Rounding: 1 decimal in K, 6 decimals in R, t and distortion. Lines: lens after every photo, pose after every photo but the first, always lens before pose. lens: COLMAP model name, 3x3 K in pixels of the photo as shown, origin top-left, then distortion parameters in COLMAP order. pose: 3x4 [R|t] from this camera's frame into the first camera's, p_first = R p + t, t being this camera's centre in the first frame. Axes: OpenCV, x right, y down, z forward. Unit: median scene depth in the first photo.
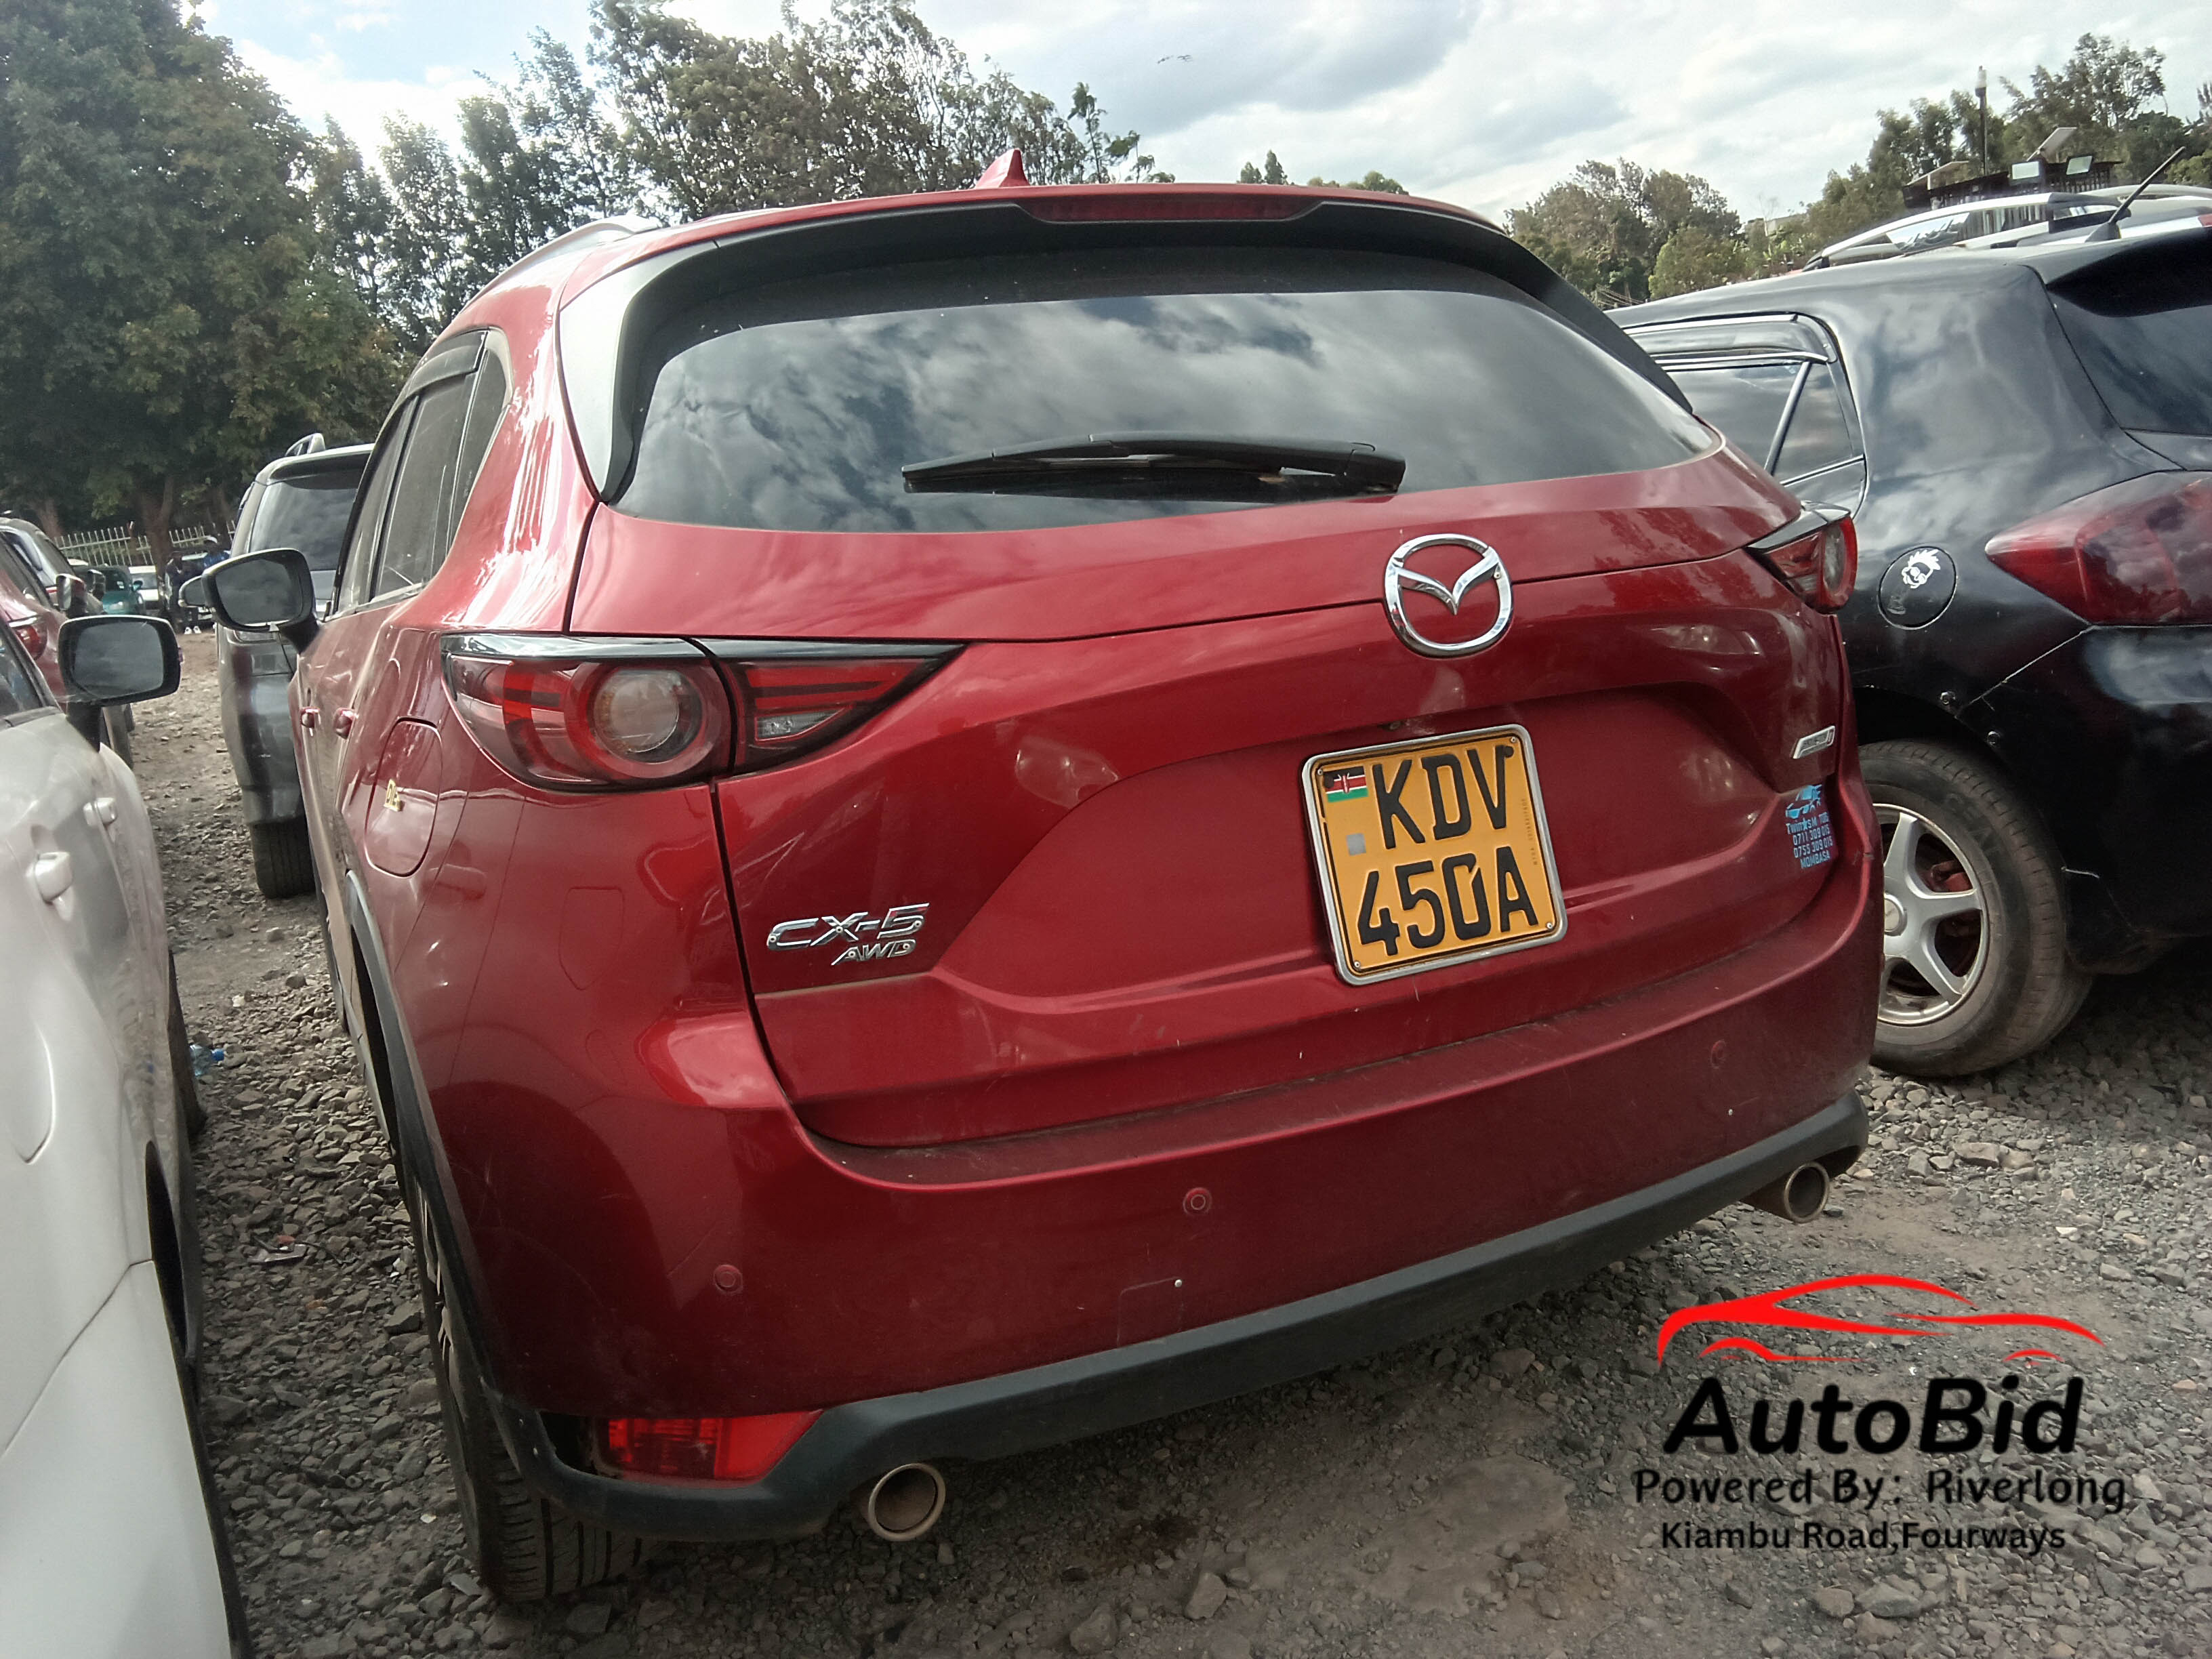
lens RADIAL K [[1802.6, 0, 1106.0], [0, 1802.6, 829.5], [0, 0, 1]] dist [-0.000804, 0.002033]
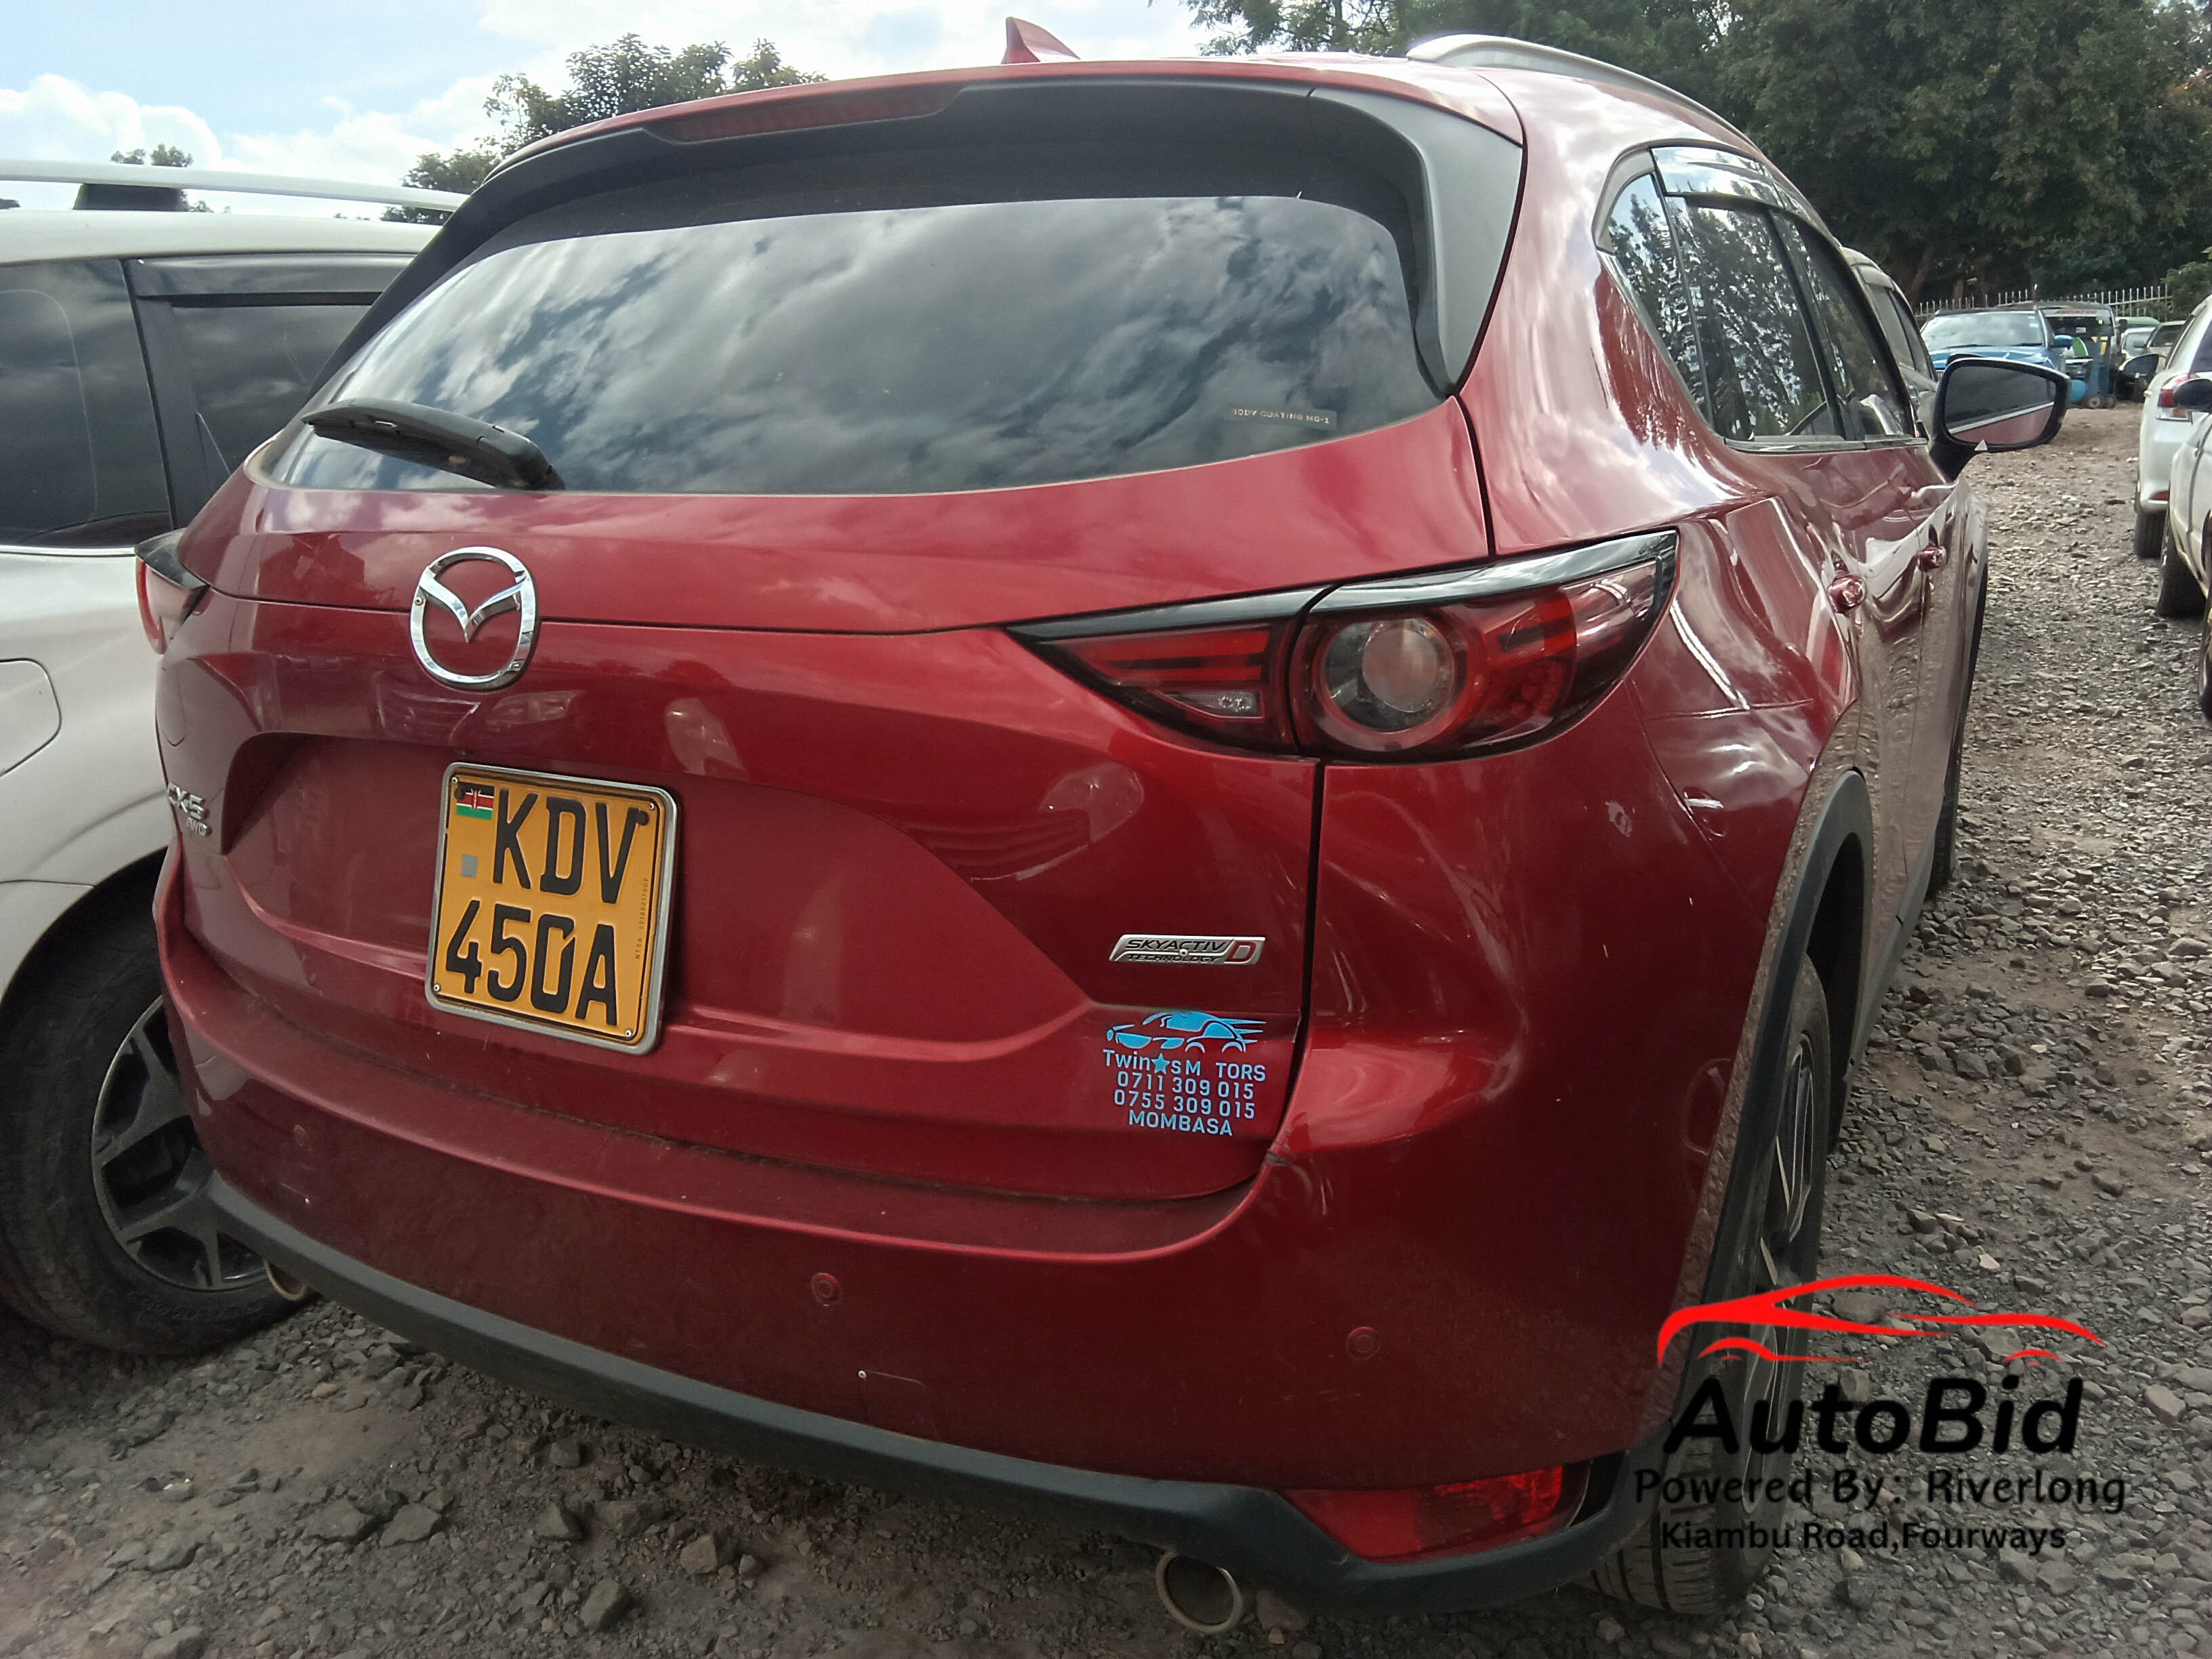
lens RADIAL K [[1802.6, 0, 1106.0], [0, 1802.6, 829.5], [0, 0, 1]] dist [-0.000804, 0.002033]
pose [[0.560968, 0.276738, -0.780212, 1.005939], [-0.174522, 0.960822, 0.215320, -0.257698], [0.809232, 0.015377, 0.587288, 0.700173]]
